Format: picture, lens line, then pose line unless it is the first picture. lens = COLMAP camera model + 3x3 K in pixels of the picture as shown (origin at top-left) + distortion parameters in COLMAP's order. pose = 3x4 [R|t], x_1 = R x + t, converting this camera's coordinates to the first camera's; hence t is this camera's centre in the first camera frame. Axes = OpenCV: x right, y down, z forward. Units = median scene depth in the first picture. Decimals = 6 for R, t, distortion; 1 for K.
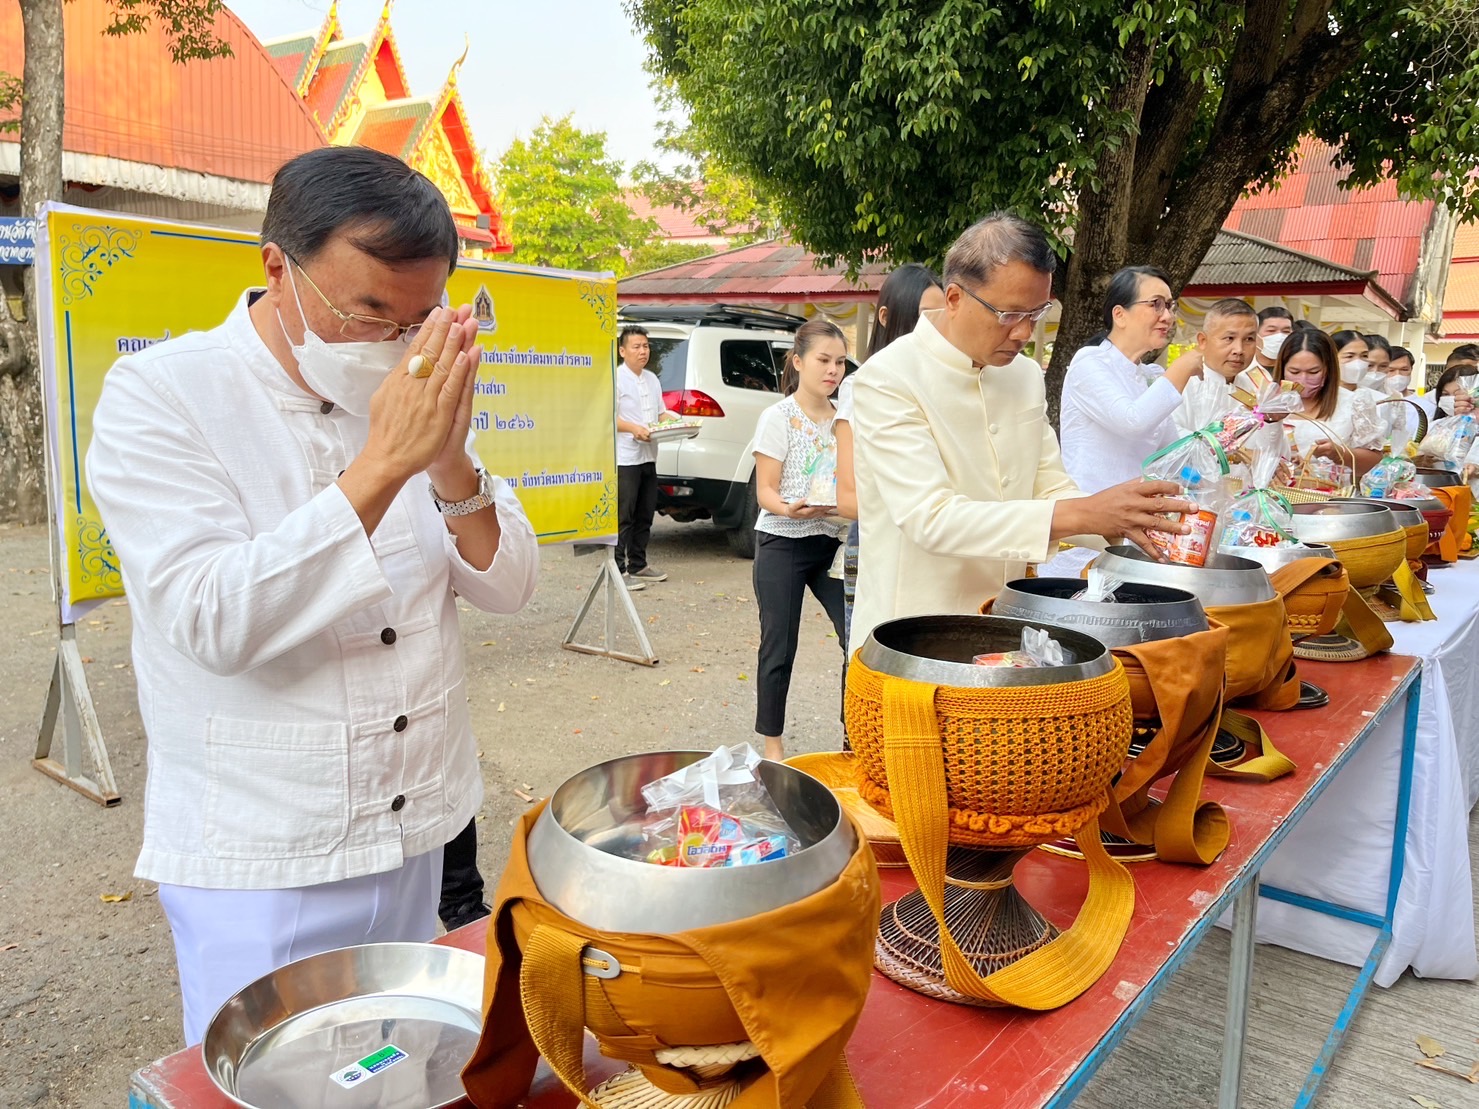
lens RADIAL K [[1120.7, 0, 744.4], [0, 1120.7, 528.3], [0, 0, 1]] dist [0.055504, -0.070919]
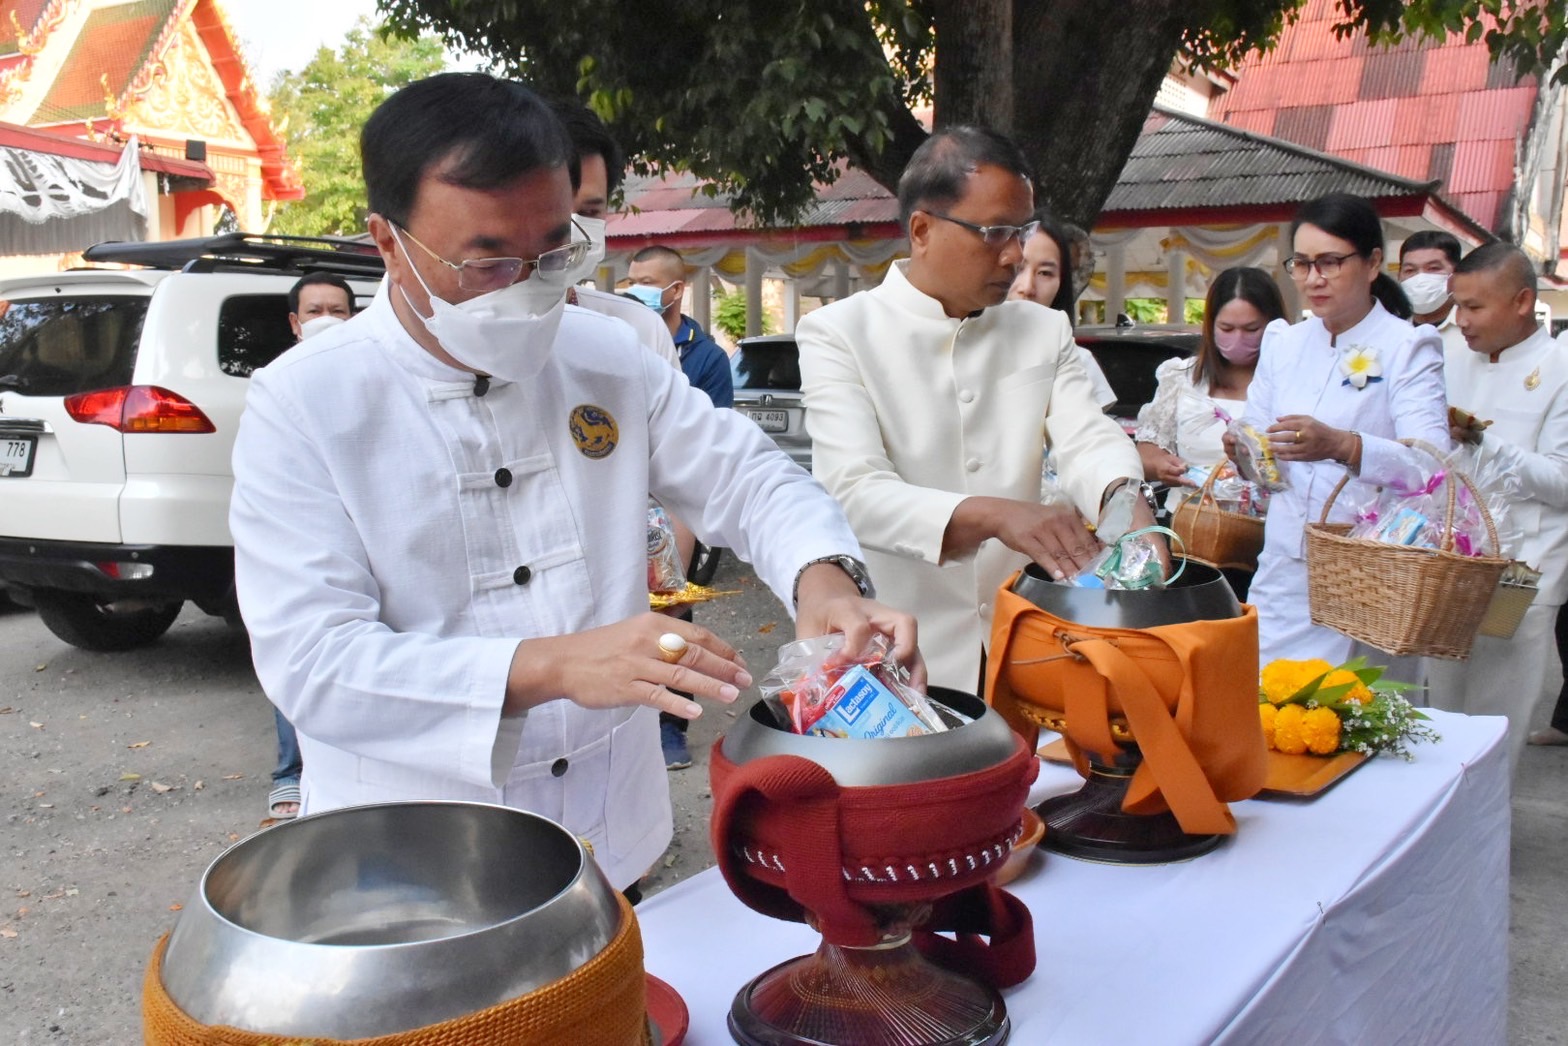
lens RADIAL K [[1505.5, 0, 751.3], [0, 1505.5, 526.1], [0, 0, 1]] dist [-0.019008, 0.010891]
pose [[0.998699, -0.034289, 0.037738, 0.159216], [0.035208, 0.999093, -0.023969, -0.019614], [-0.036882, 0.025266, 0.999000, 0.185586]]
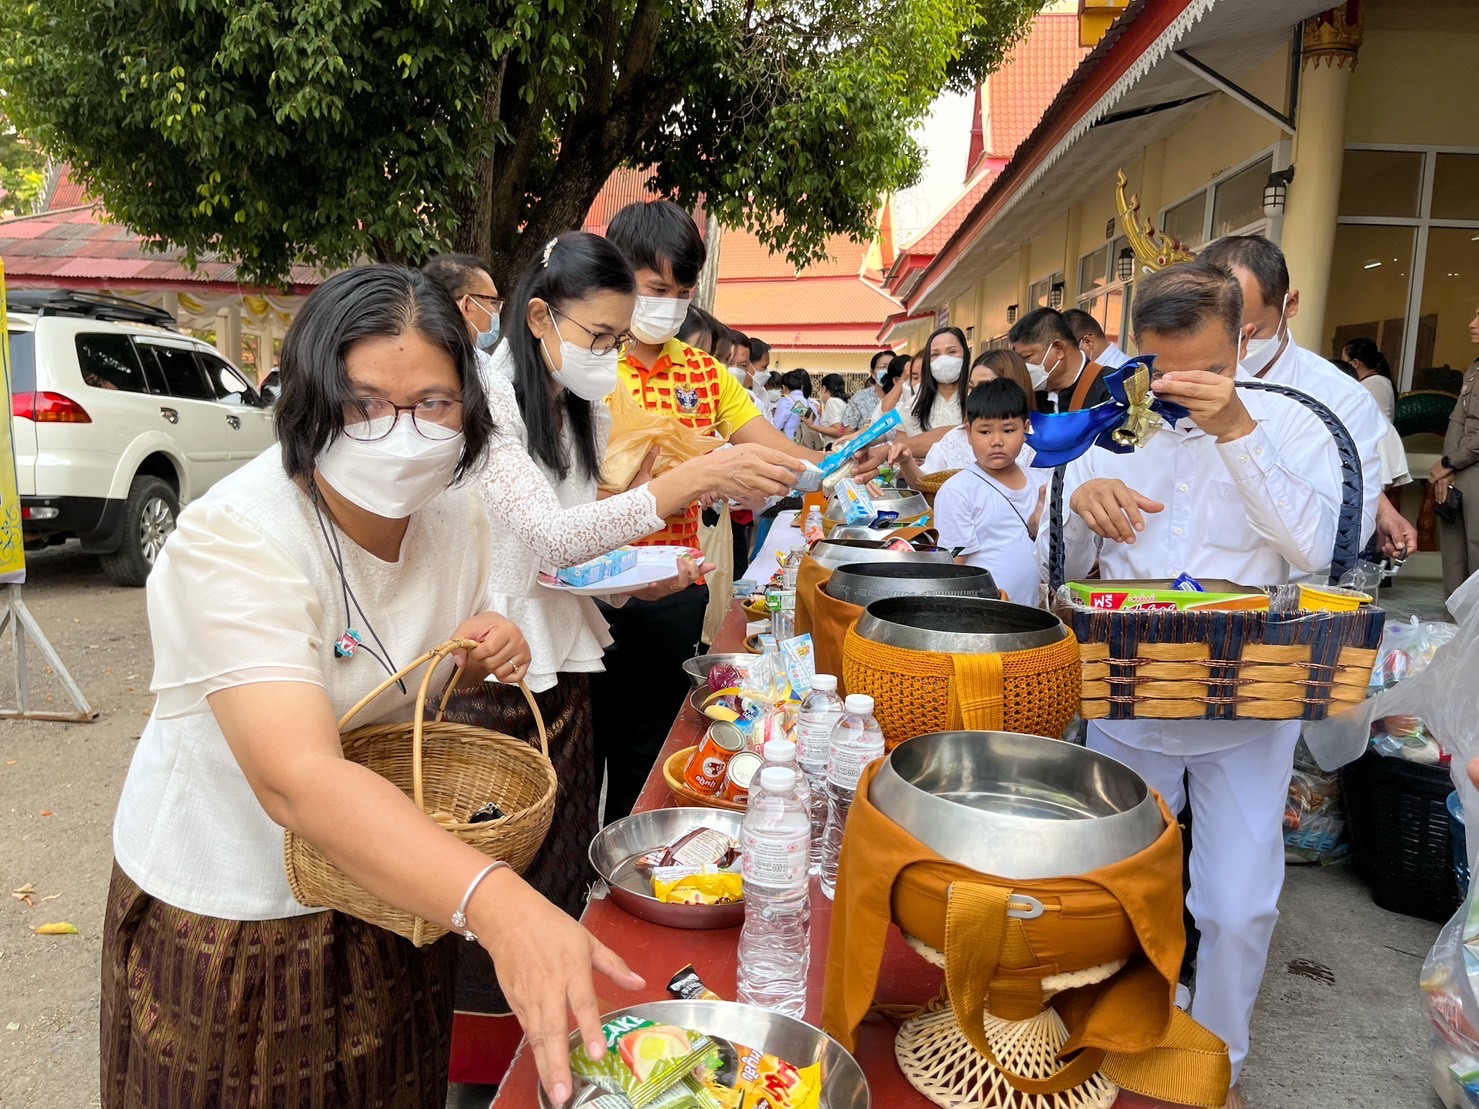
lens RADIAL K [[1125.6, 0, 720.6], [0, 1125.6, 547.8], [0, 0, 1]] dist [0.046545, -0.055770]
pose [[0.840727, -0.075308, 0.536196, -0.062982], [0.066755, 0.997142, 0.035378, -0.002724], [-0.537328, 0.006050, 0.843352, 0.013046]]
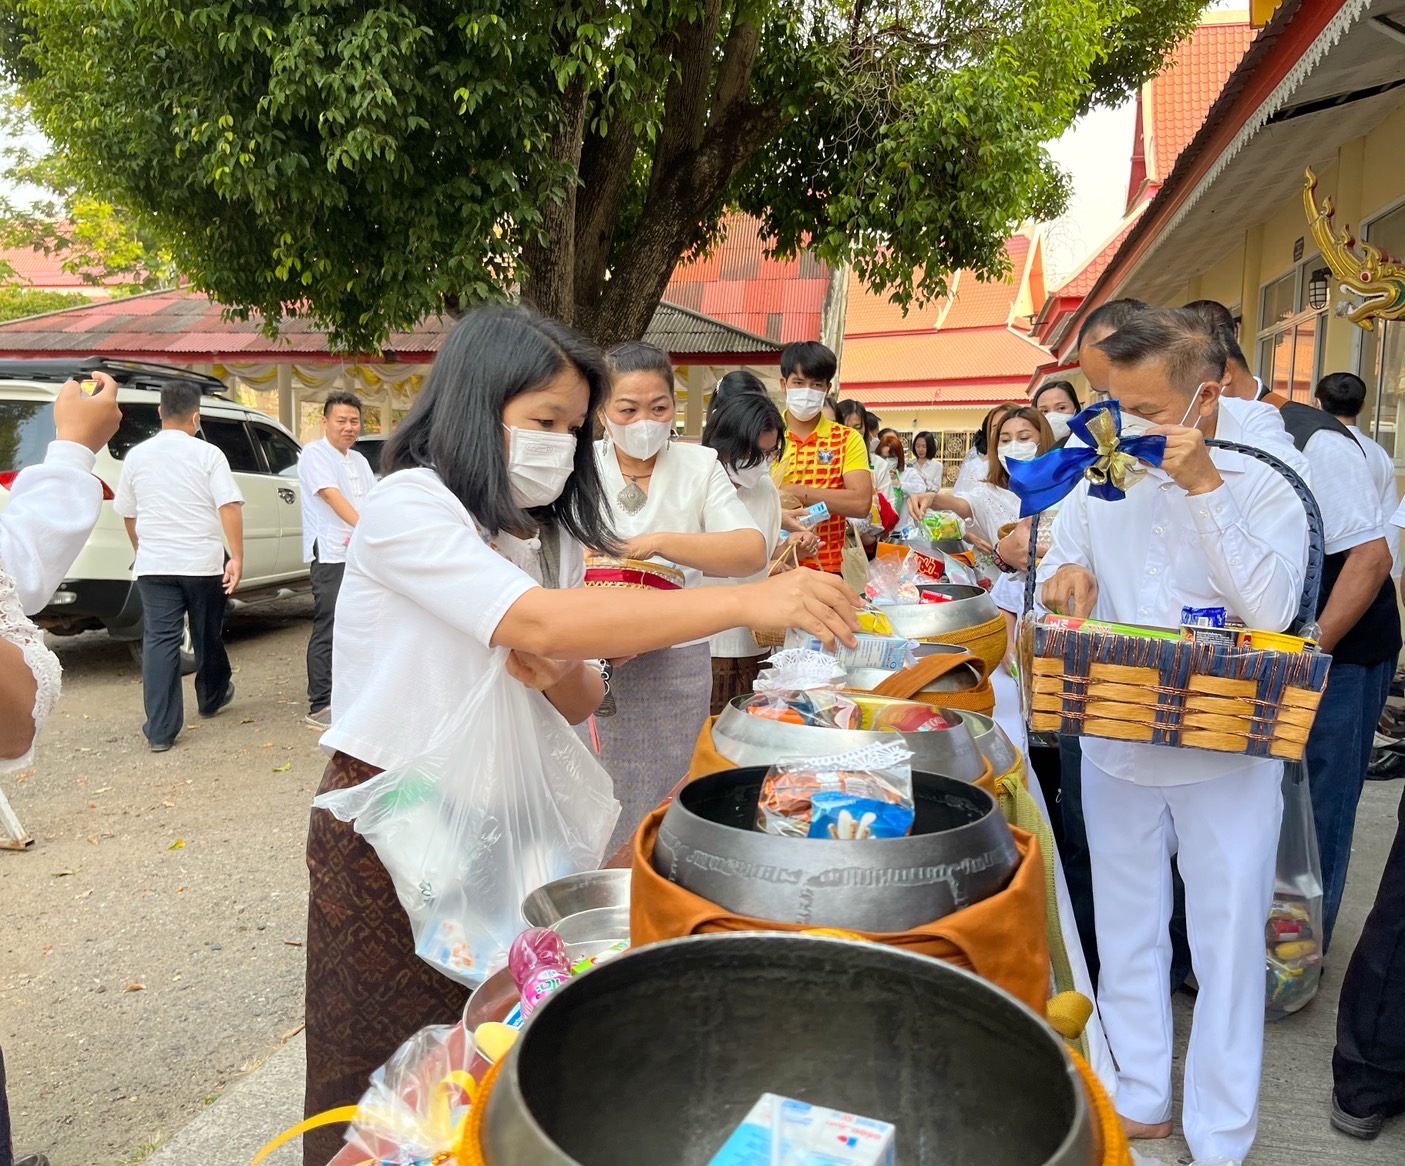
lens RADIAL K [[1181.8, 0, 674.5], [0, 1181.8, 582.2], [0, 0, 1]] dist [0.061437, -0.086496]
pose [[0.913682, -0.060528, 0.401897, 0.000562], [0.069174, 0.997580, -0.007021, -0.006574], [-0.400499, 0.034216, 0.915658, 0.060460]]
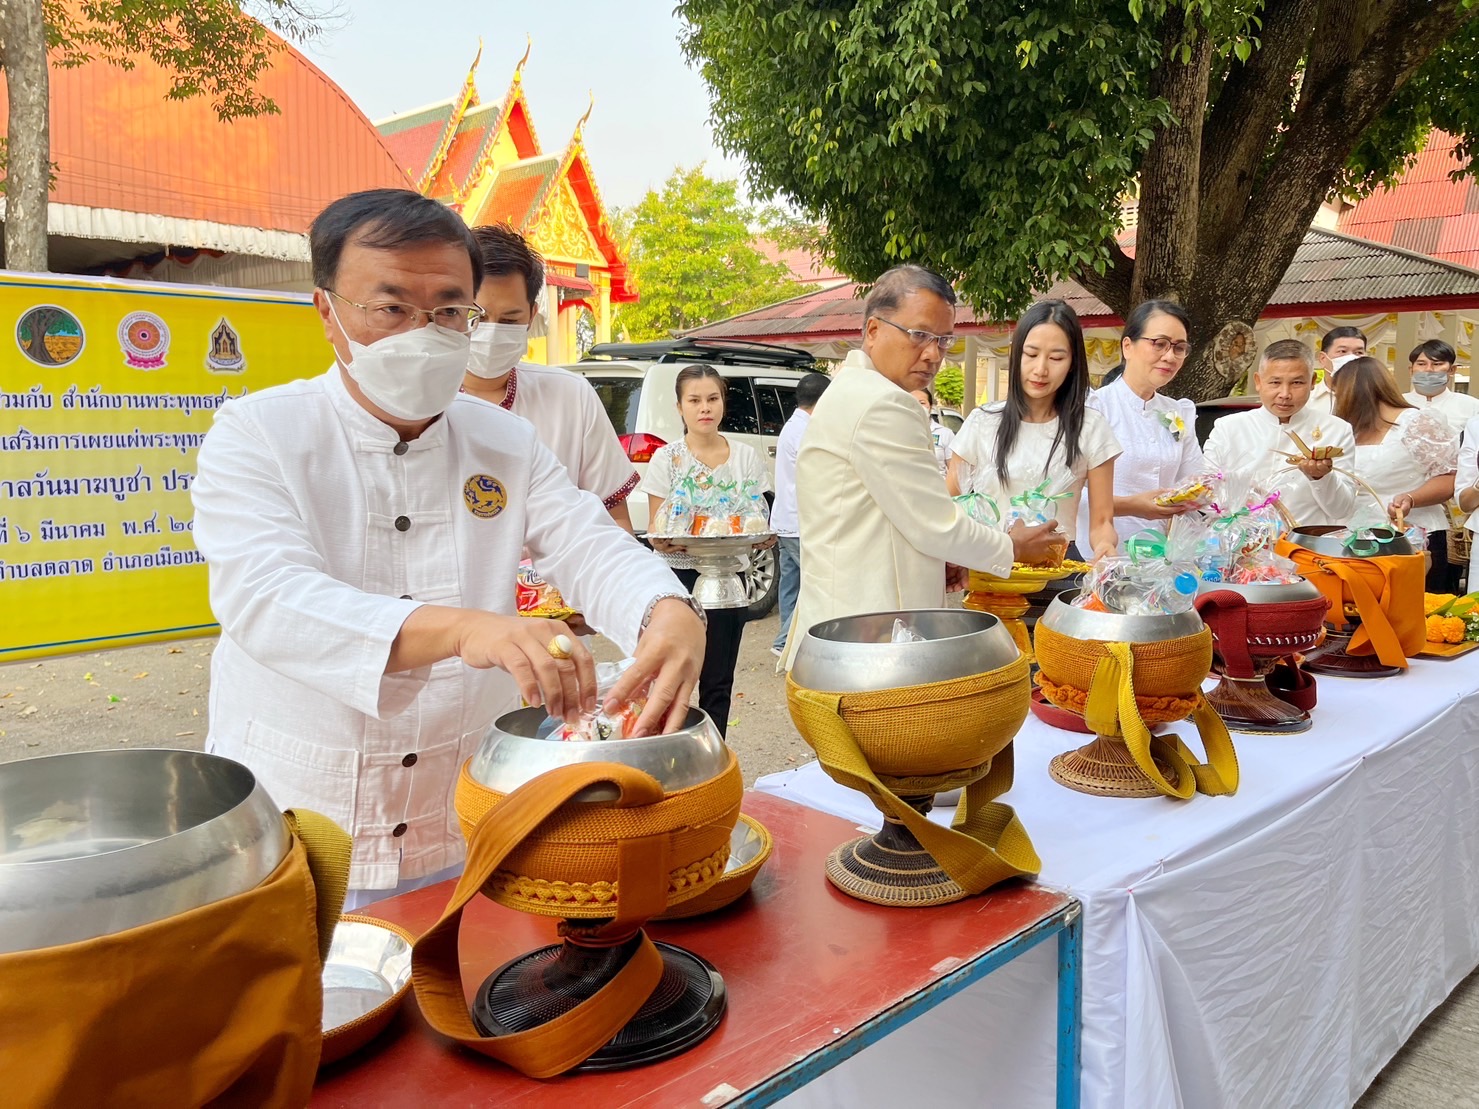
lens RADIAL K [[1118.4, 0, 741.3], [0, 1118.4, 536.5], [0, 0, 1]] dist [0.056641, -0.072815]
pose [[0.990044, -0.009834, -0.140417, 0.113190], [0.005601, 0.999519, -0.030511, -0.010092], [0.140650, 0.029421, 0.989622, 0.094679]]
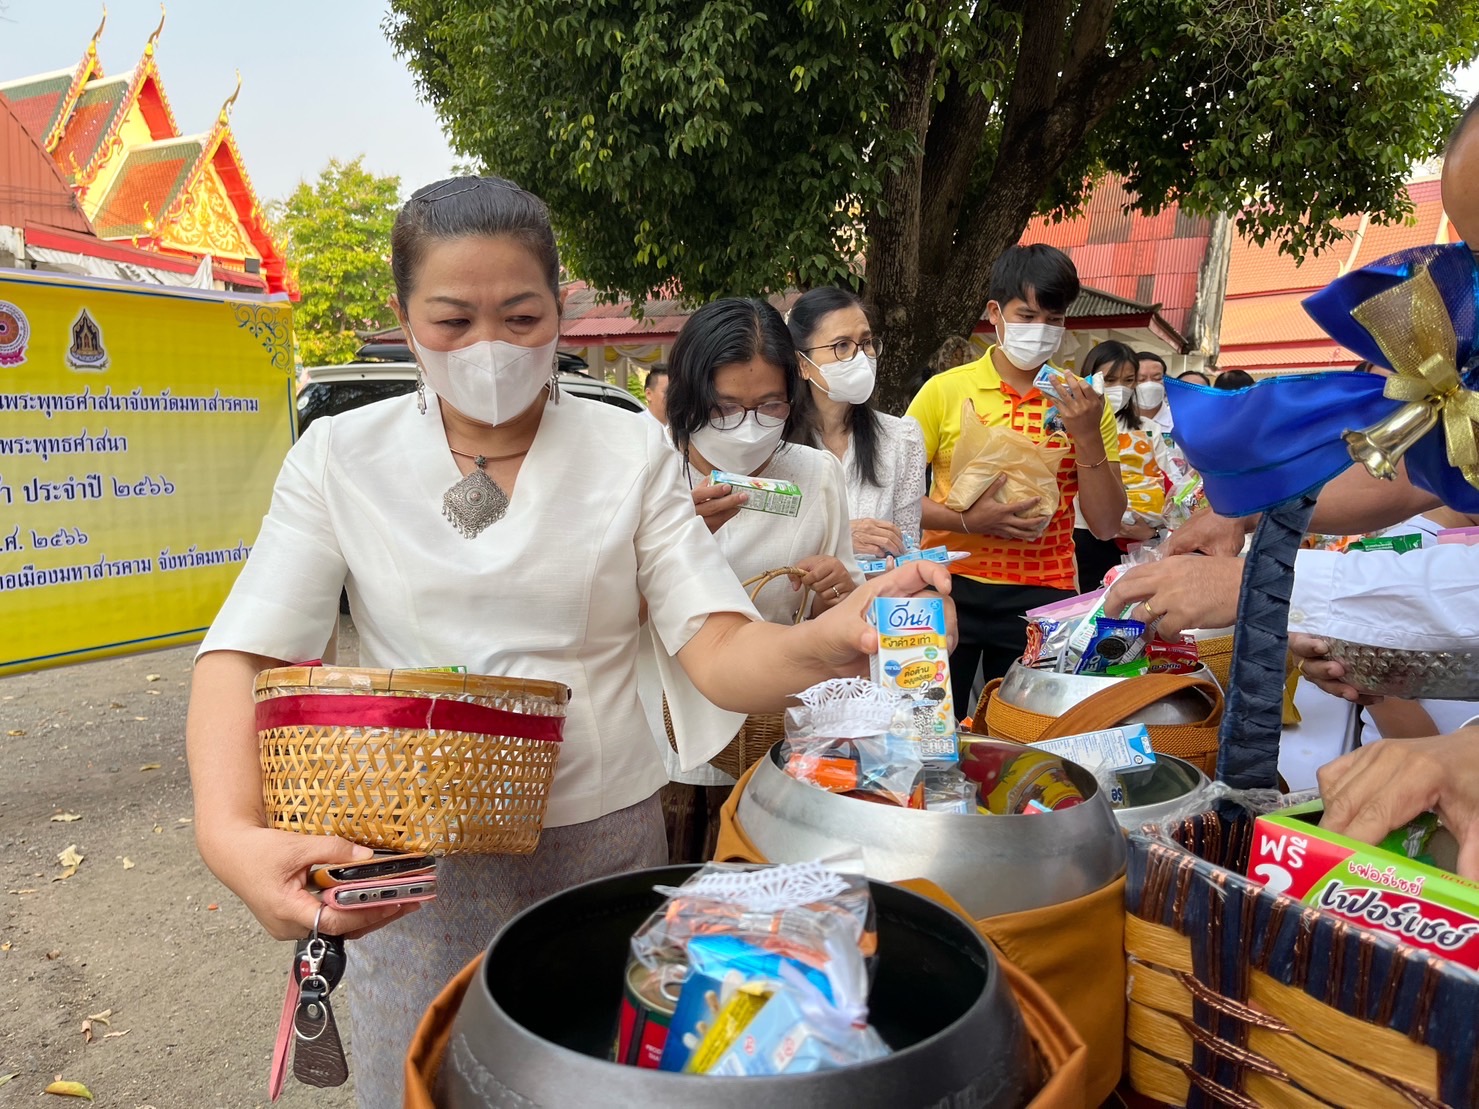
lens RADIAL K [[1125.6, 0, 720.6], [0, 1125.6, 547.8], [0, 0, 1]] dist [0.046545, -0.055770]
pose [[0.990077, -0.042421, 0.133967, 0.034847], [0.045651, 0.998734, -0.021132, -0.008090], [-0.132901, 0.027038, 0.990760, 0.080019]]
